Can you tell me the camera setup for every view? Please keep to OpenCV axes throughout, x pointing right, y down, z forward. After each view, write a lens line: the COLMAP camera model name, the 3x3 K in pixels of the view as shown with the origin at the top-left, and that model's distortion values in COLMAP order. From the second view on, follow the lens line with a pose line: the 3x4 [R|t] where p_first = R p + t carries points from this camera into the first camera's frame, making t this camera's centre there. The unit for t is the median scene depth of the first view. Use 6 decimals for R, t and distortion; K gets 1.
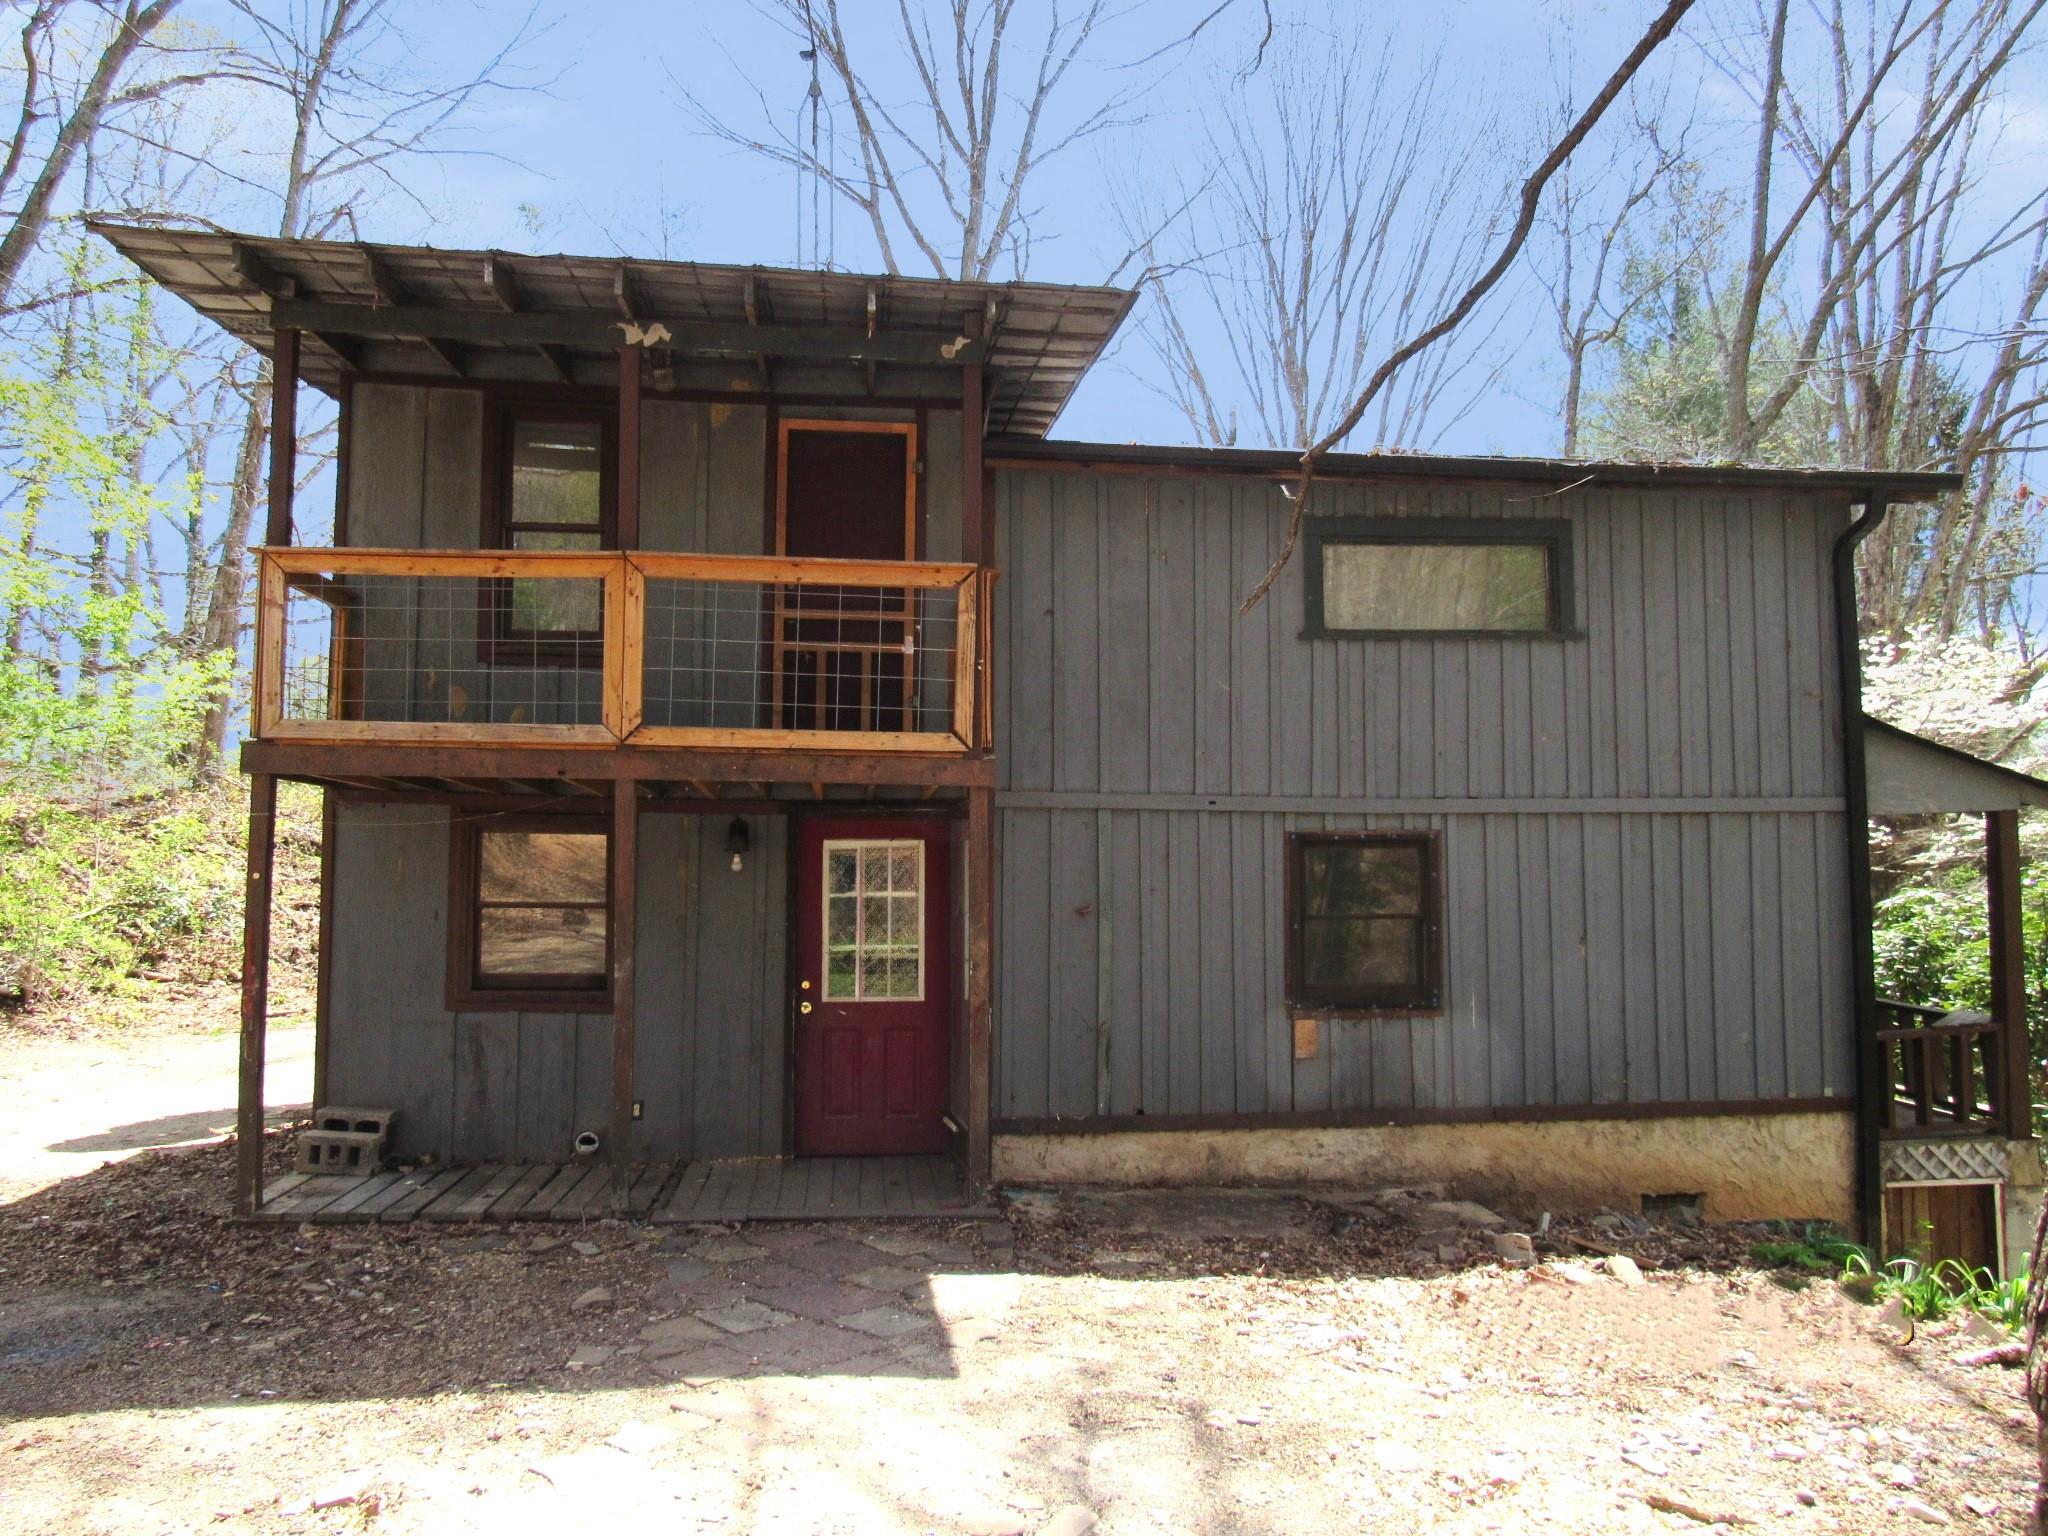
lens RADIAL K [[1531.8, 0, 1032.6], [0, 1531.8, 745.5], [0, 0, 1]] dist [-0.044915, 0.000591]
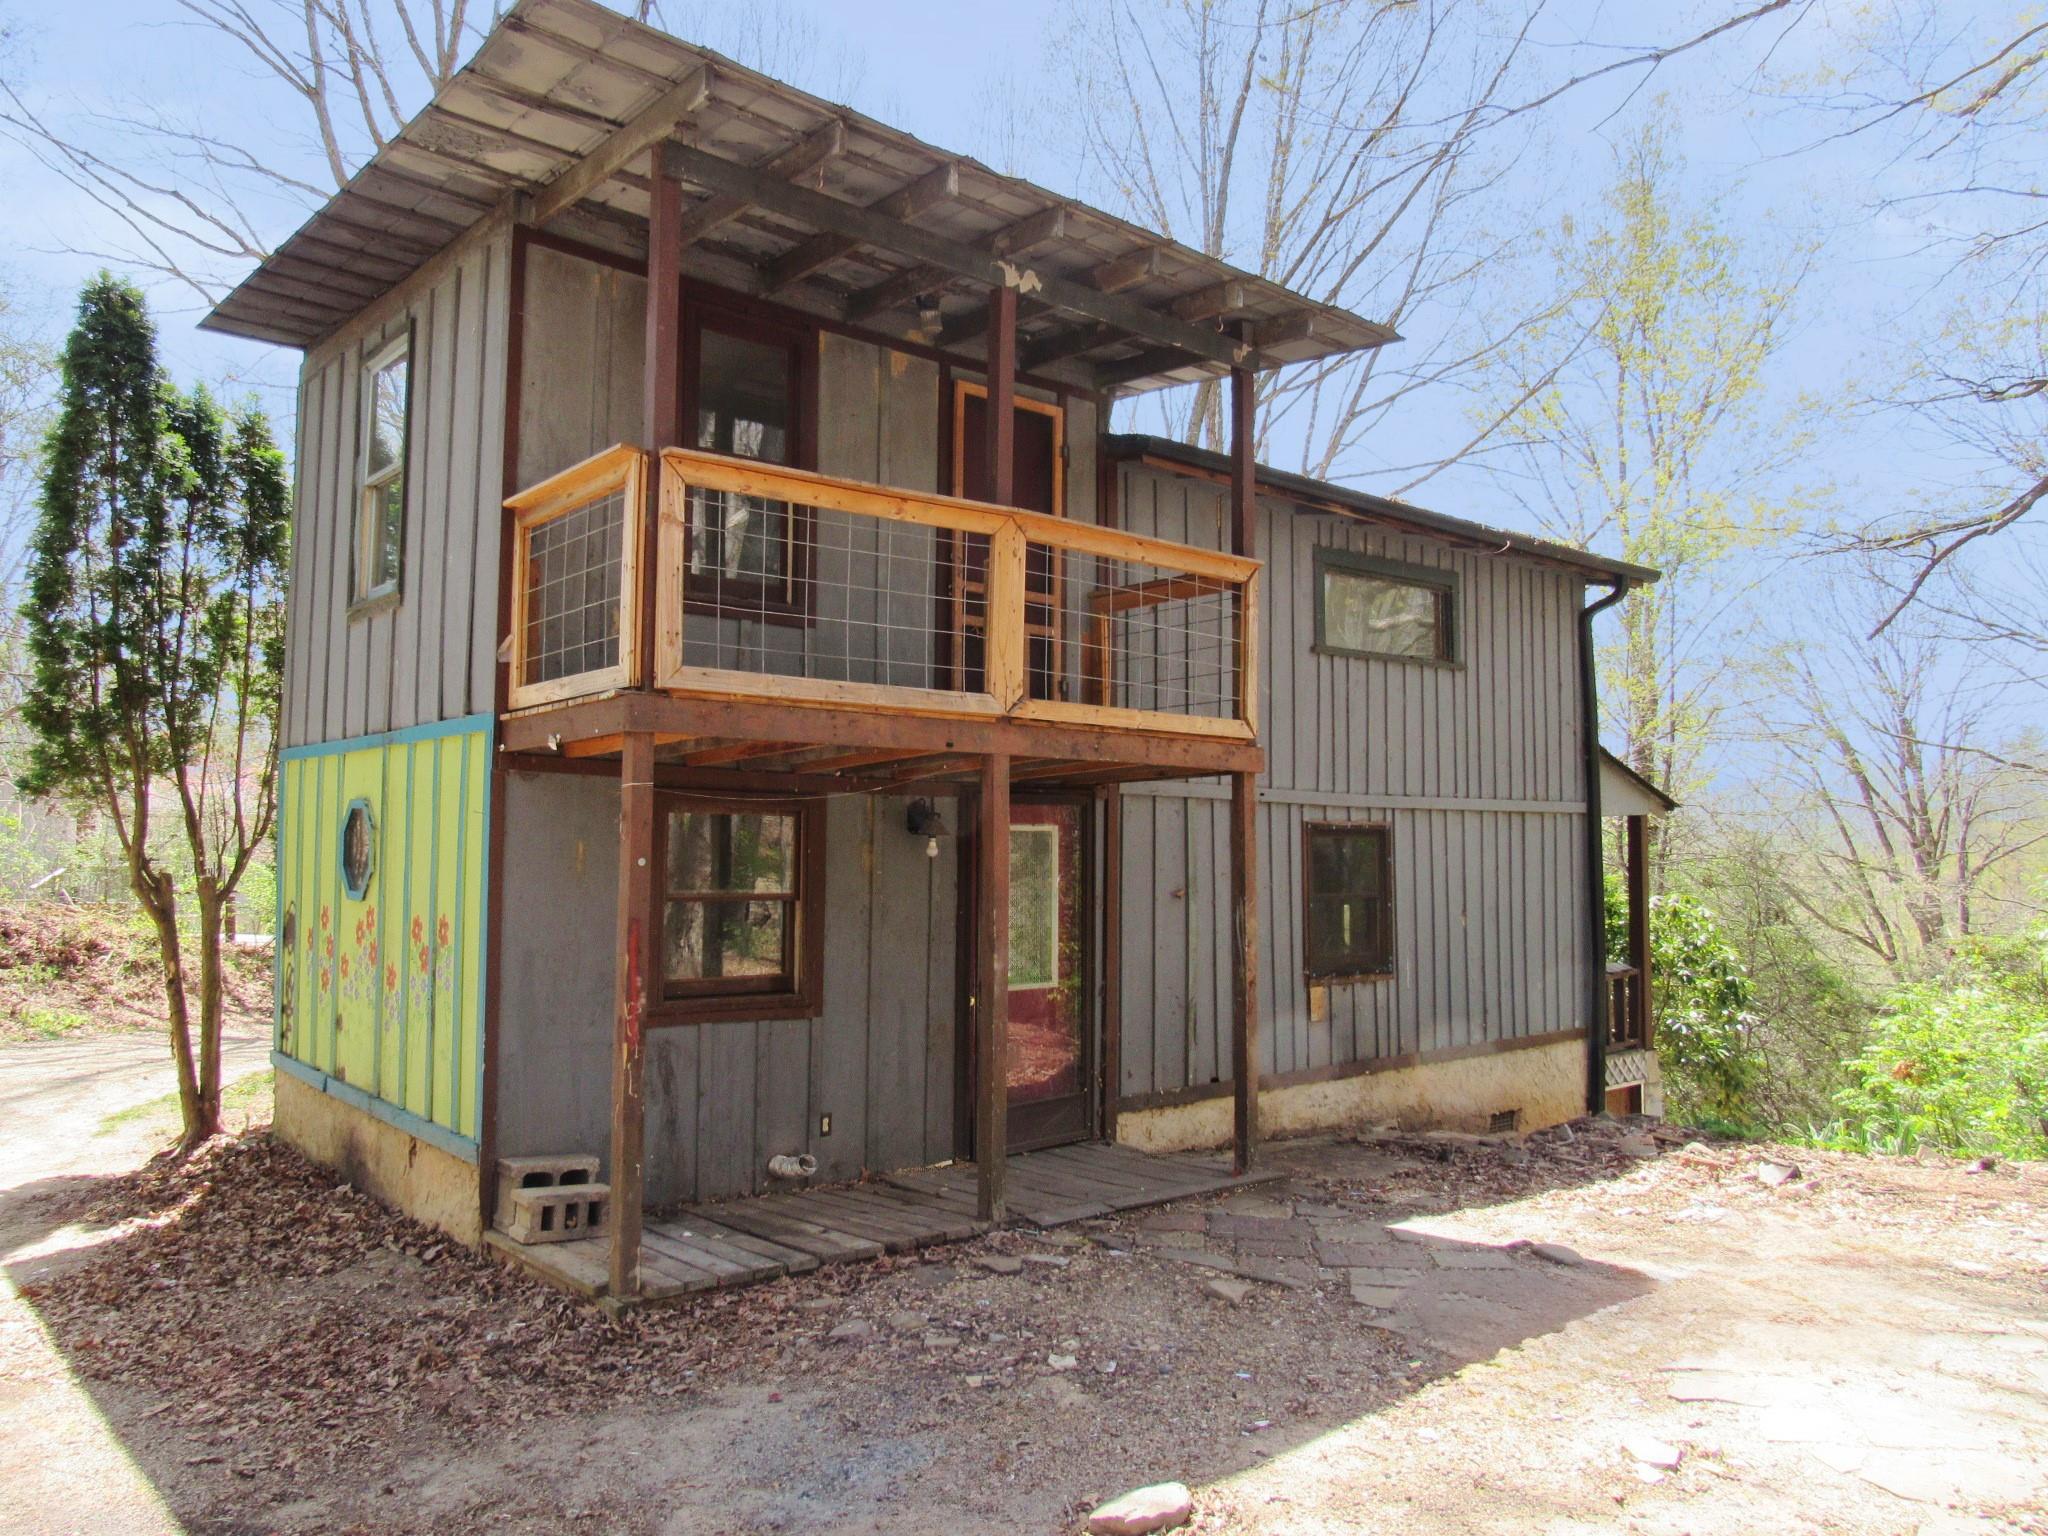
lens RADIAL K [[1531.8, 0, 1043.4], [0, 1531.8, 762.8], [0, 0, 1]] dist [-0.044915, 0.000591]
pose [[0.819931, 0.031824, 0.571576, -0.651211], [-0.035194, 0.999367, -0.005157, 0.025867], [-0.571379, -0.015888, 0.820533, 0.187169]]
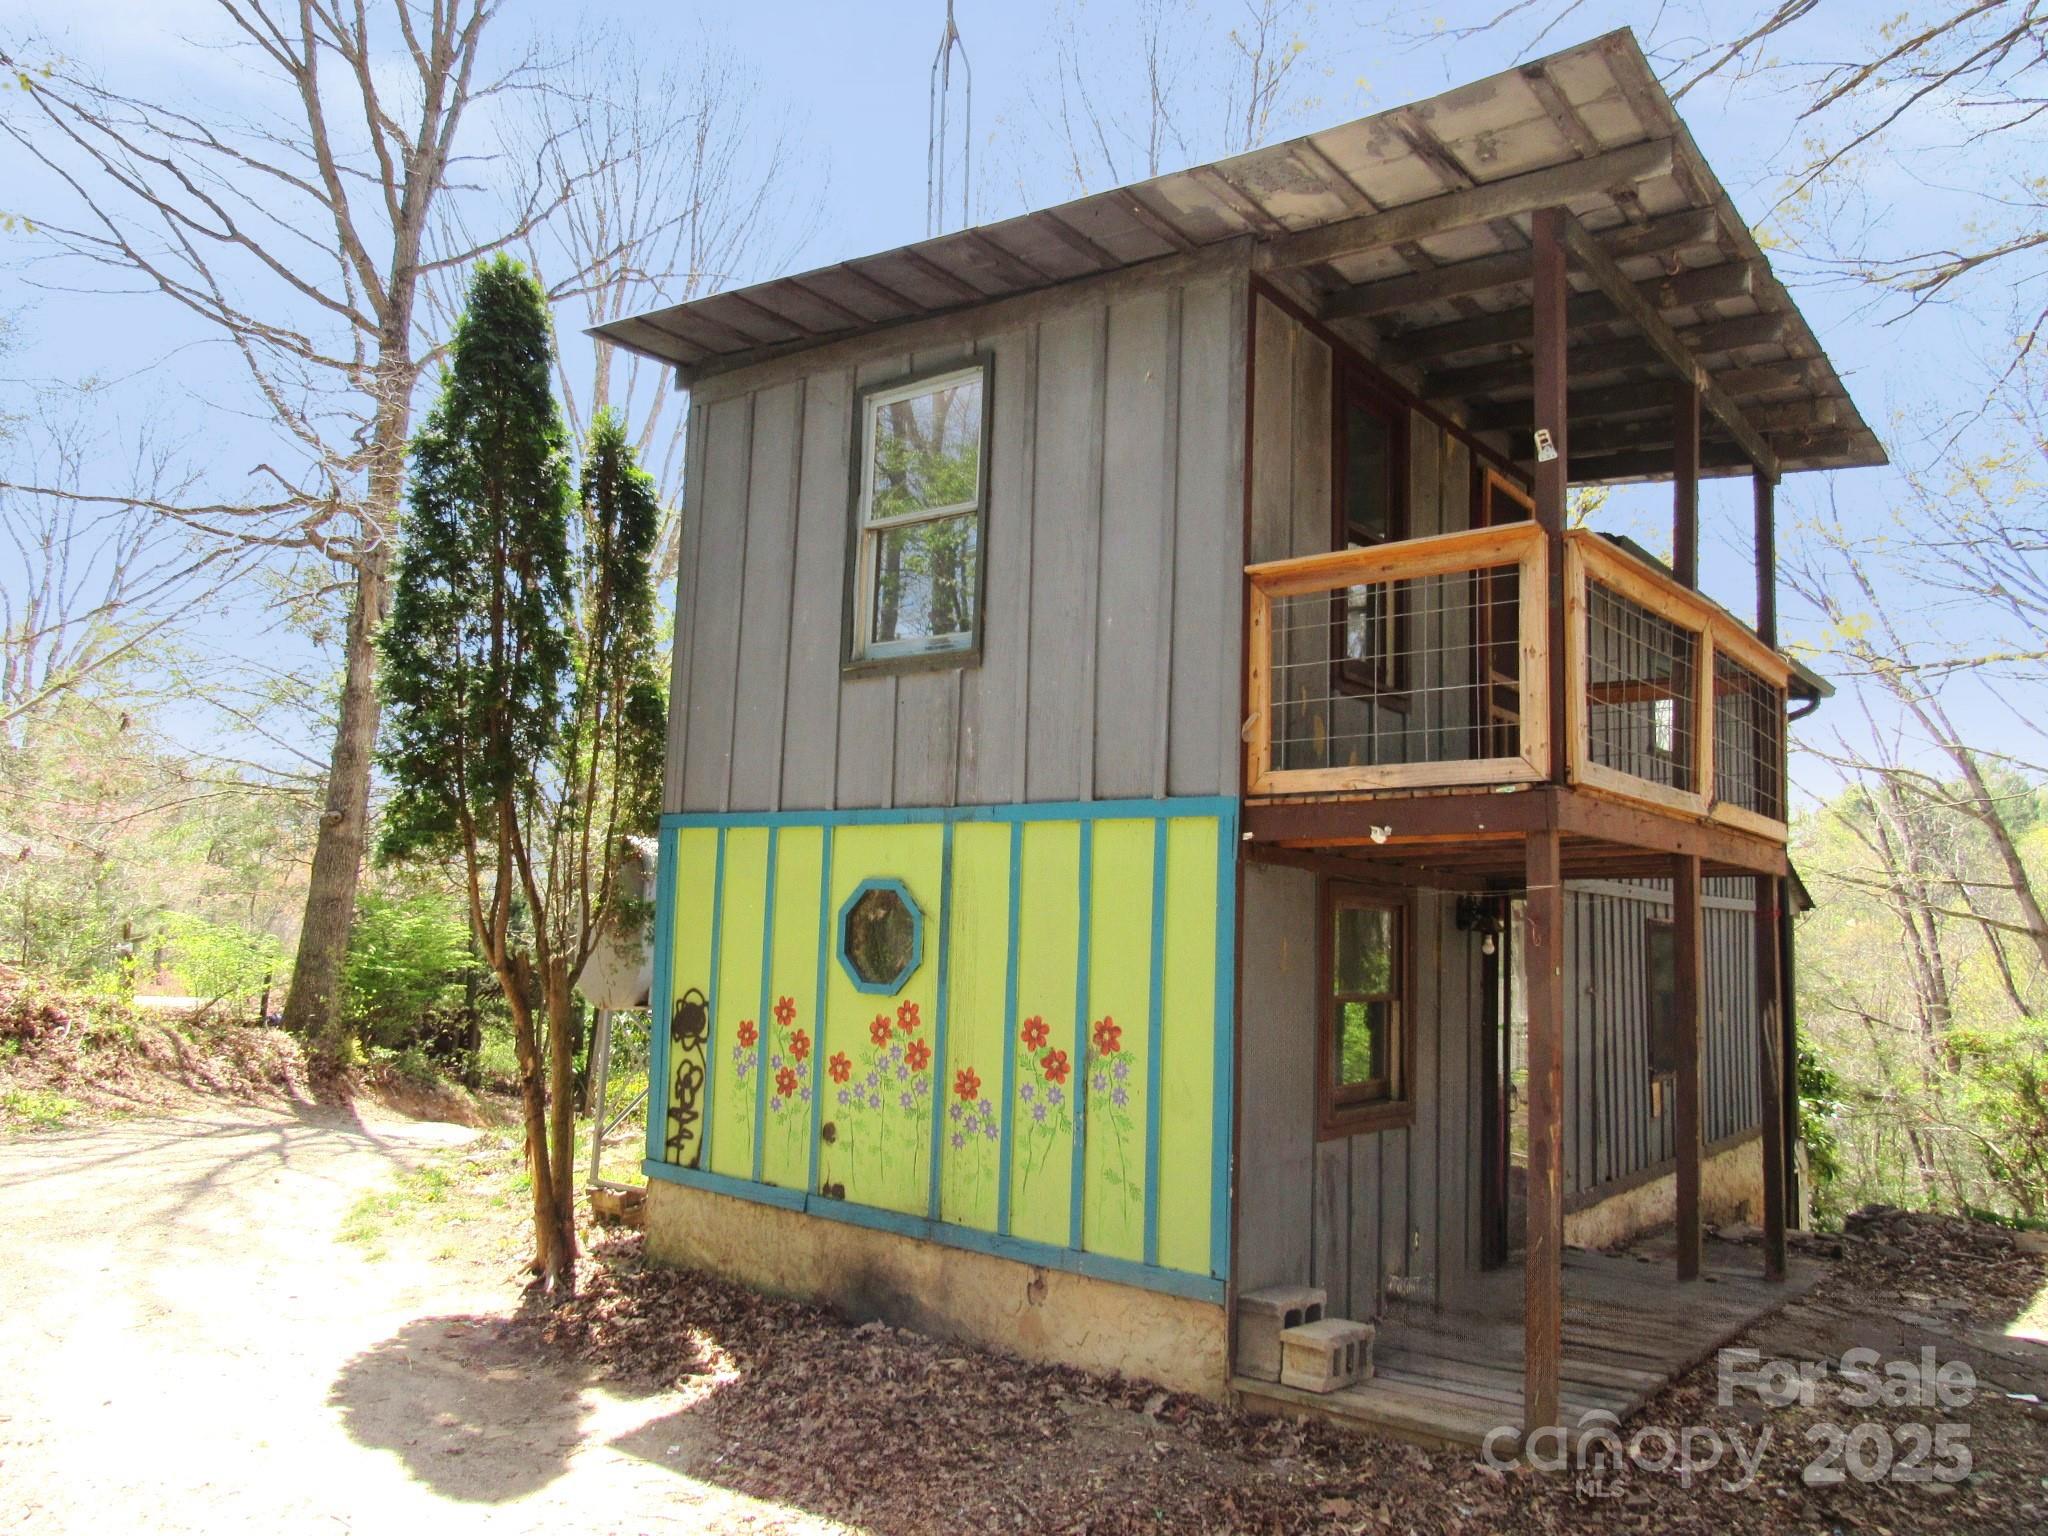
lens RADIAL K [[1531.8, 0, 1026.9], [0, 1531.8, 753.6], [0, 0, 1]] dist [-0.044915, 0.000591]
pose [[0.694731, 0.091842, 0.713382, -0.986277], [-0.068097, 0.995758, -0.061878, 0.036019], [-0.716038, -0.005591, 0.698038, 0.532791]]
